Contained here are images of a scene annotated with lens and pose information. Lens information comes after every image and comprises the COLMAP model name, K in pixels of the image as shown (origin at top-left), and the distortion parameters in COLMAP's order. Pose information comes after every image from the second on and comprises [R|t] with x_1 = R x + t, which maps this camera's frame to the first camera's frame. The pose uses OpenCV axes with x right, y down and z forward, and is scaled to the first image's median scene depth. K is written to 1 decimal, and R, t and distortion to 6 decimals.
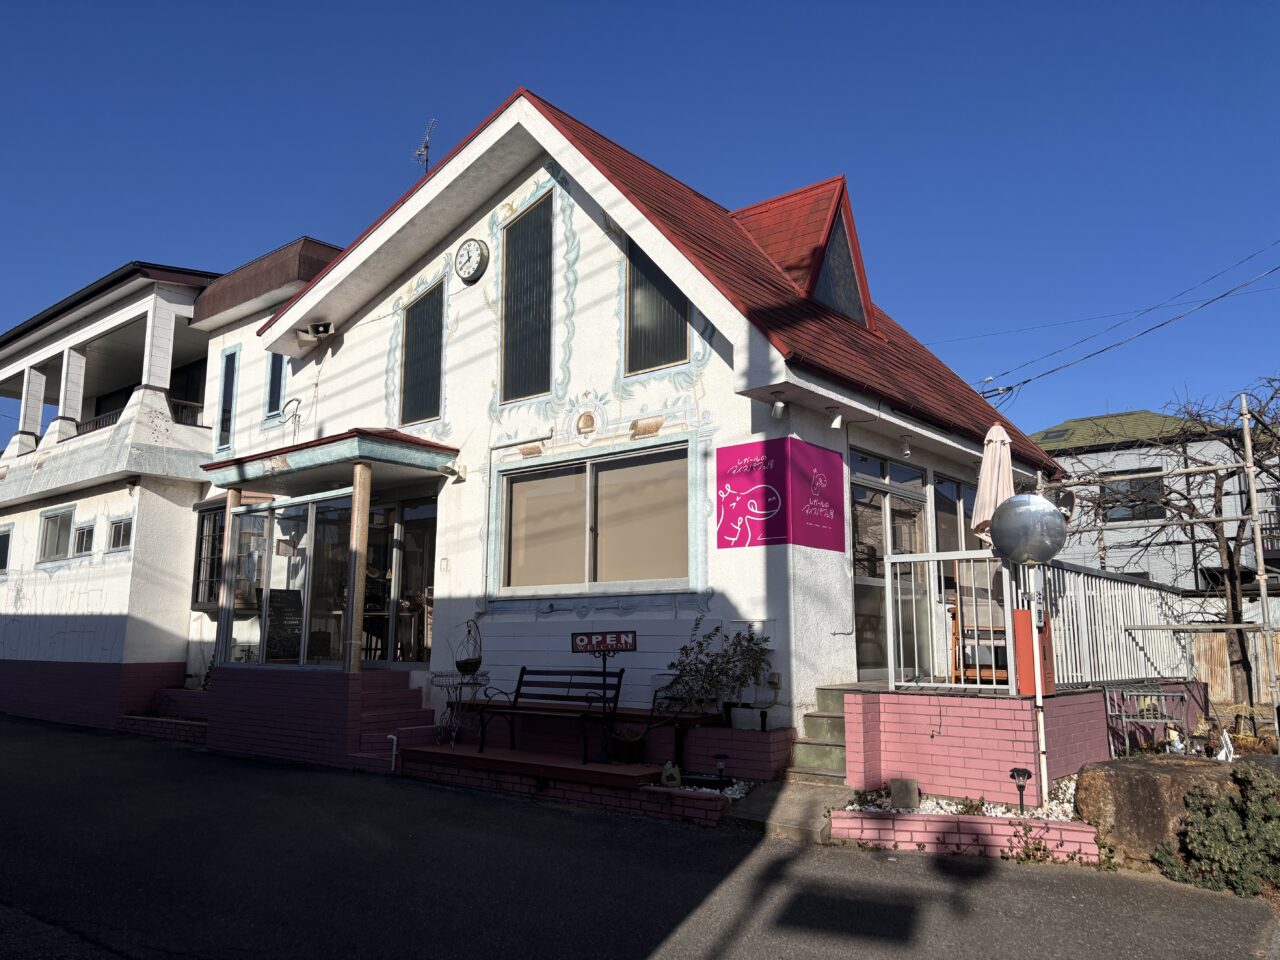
lens RADIAL K [[963.8, 0, 640.7], [0, 963.8, 482.5], [0, 0, 1]] dist [0.038344, -0.007912]
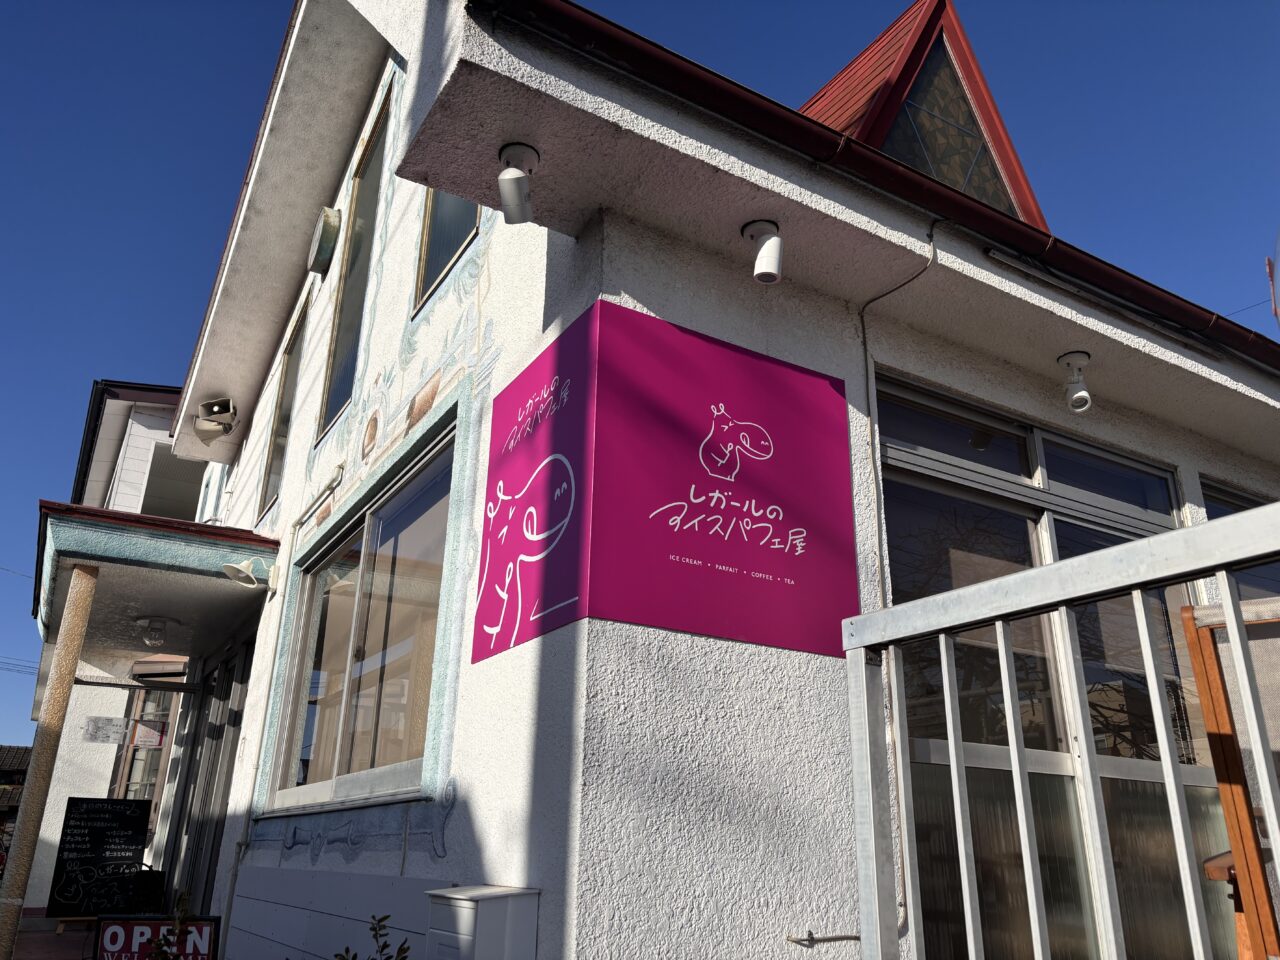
lens RADIAL K [[963.8, 0, 639.9], [0, 963.8, 481.4], [0, 0, 1]] dist [0.038344, -0.007912]
pose [[0.948631, -0.105381, -0.298320, 0.244343], [0.042717, 0.976926, -0.209261, 0.078586], [0.313489, 0.185768, 0.931244, 0.664760]]
